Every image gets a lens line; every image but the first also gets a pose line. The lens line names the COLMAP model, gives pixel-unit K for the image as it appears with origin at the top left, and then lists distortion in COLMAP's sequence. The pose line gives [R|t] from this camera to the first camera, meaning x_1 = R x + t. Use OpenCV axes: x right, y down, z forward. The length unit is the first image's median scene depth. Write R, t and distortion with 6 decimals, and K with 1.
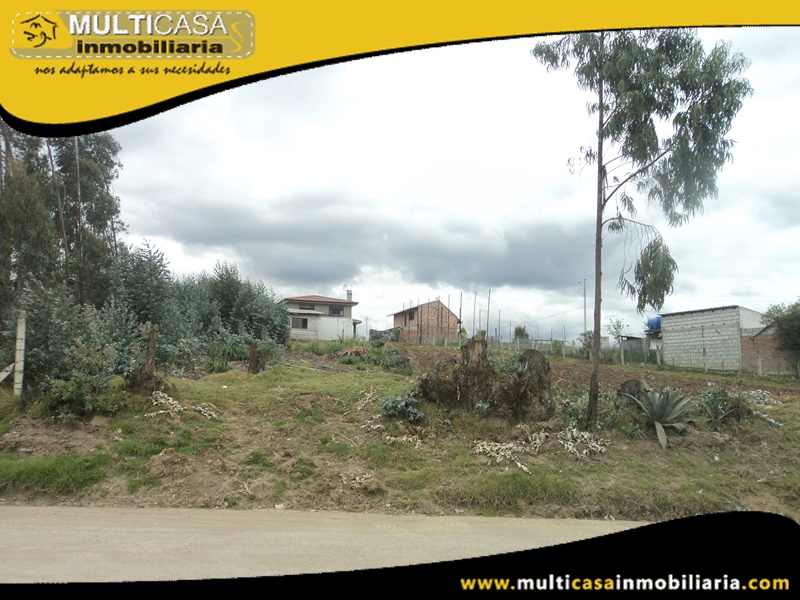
lens RADIAL K [[646.9, 0, 403.4], [0, 646.9, 300.2], [0, 0, 1]] dist [-0.025471, 0.017877]
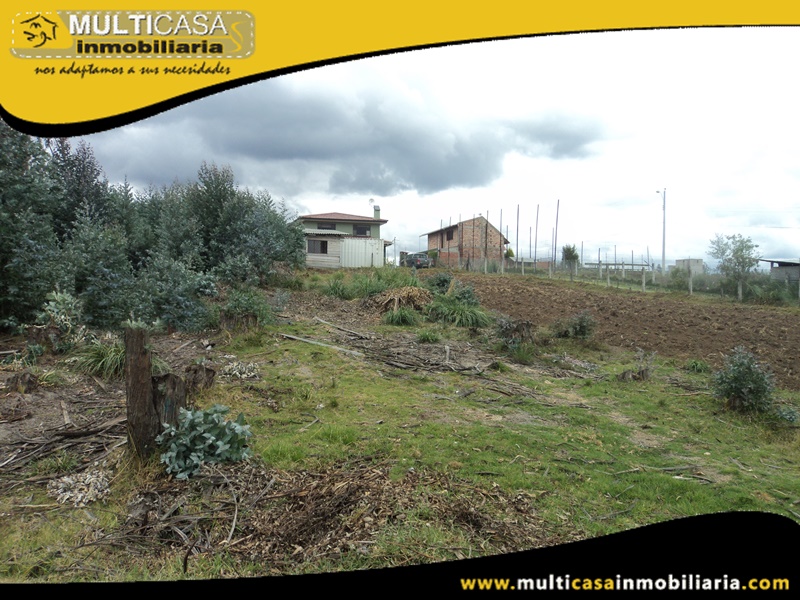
lens RADIAL K [[646.9, 0, 403.4], [0, 646.9, 300.2], [0, 0, 1]] dist [-0.025471, 0.017877]
pose [[0.999396, -0.008733, -0.033637, -0.029823], [0.012809, 0.992331, 0.122941, 0.004679], [0.032305, -0.123297, 0.991844, 0.211707]]
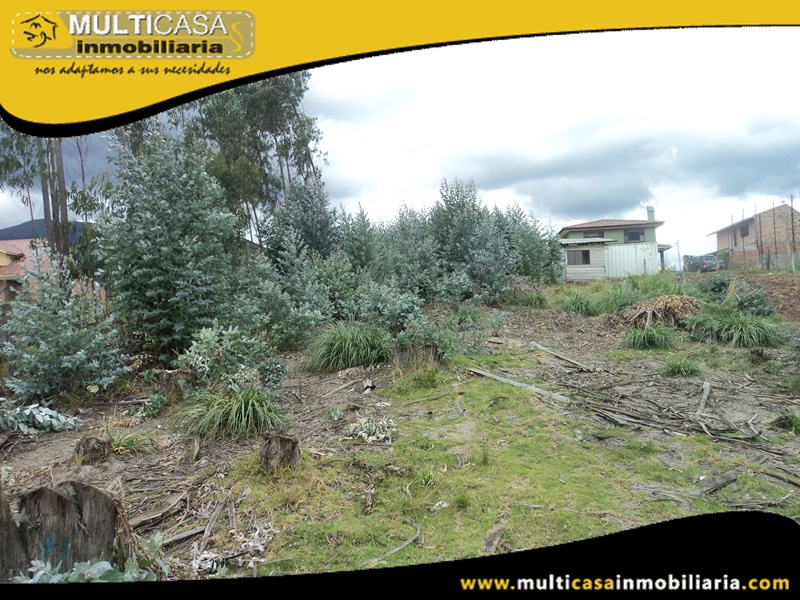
lens RADIAL K [[646.9, 0, 403.4], [0, 646.9, 300.2], [0, 0, 1]] dist [-0.025471, 0.017877]
pose [[0.892152, -0.072535, -0.445874, -0.018212], [0.114833, 0.991017, 0.068552, 0.011150], [0.436896, -0.112359, 0.892467, 0.269035]]
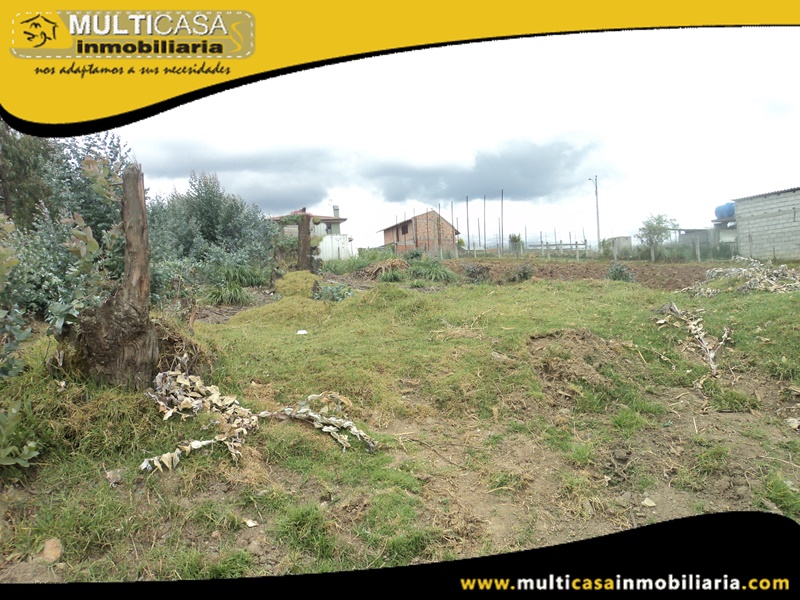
lens RADIAL K [[646.9, 0, 403.4], [0, 646.9, 300.2], [0, 0, 1]] dist [-0.025471, 0.017877]
pose [[0.996592, -0.071769, 0.040673, -0.048906], [0.066226, 0.990038, 0.124253, 0.013263], [-0.049186, -0.121136, 0.991417, 0.120646]]
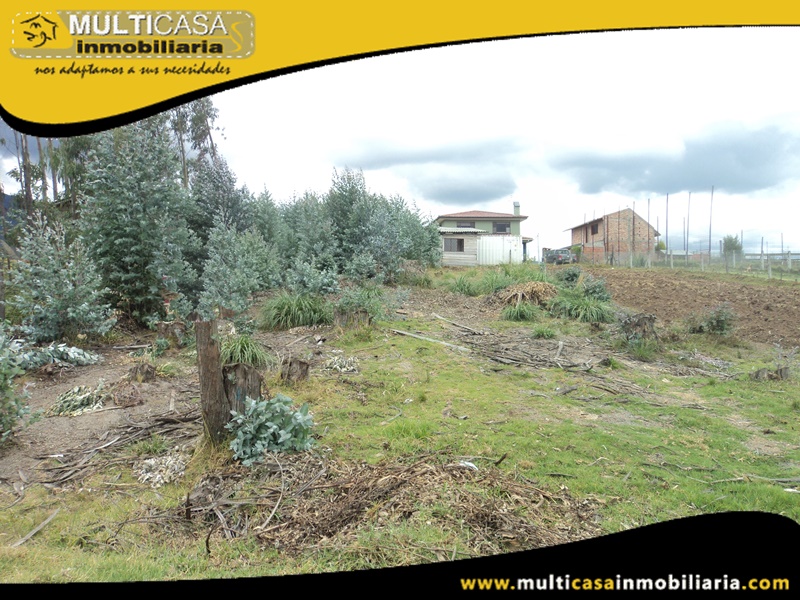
lens RADIAL K [[646.9, 0, 403.4], [0, 646.9, 300.2], [0, 0, 1]] dist [-0.025471, 0.017877]
pose [[0.966104, -0.020673, -0.257325, -0.018424], [0.052462, 0.991711, 0.117288, 0.006688], [0.252767, -0.126812, 0.959181, 0.216229]]
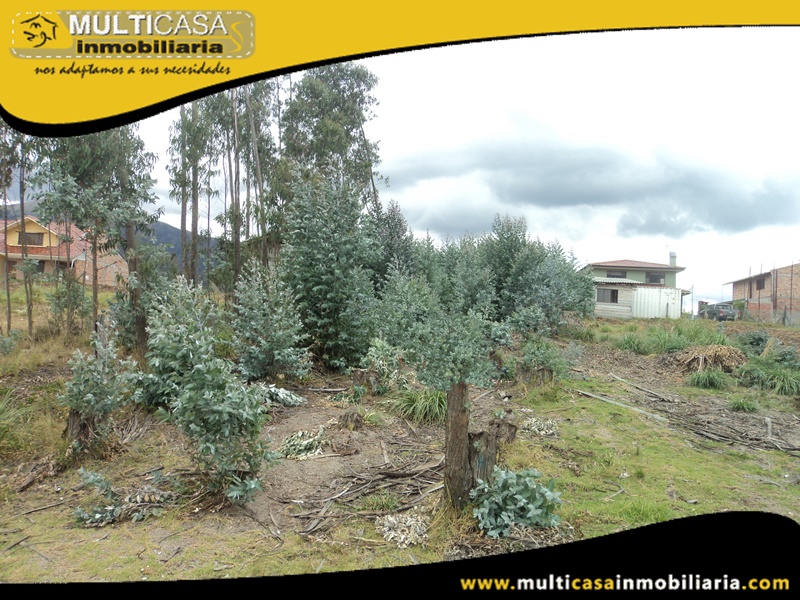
lens RADIAL K [[644.0, 0, 400.0], [0, 644.0, 300.0], [0, 0, 1]] dist [-0.018318, -0.002357]
pose [[0.891132, 0.005704, -0.453709, -0.033841], [0.016959, 0.998804, 0.045865, 0.001647], [0.453427, -0.048566, 0.889969, 0.209913]]
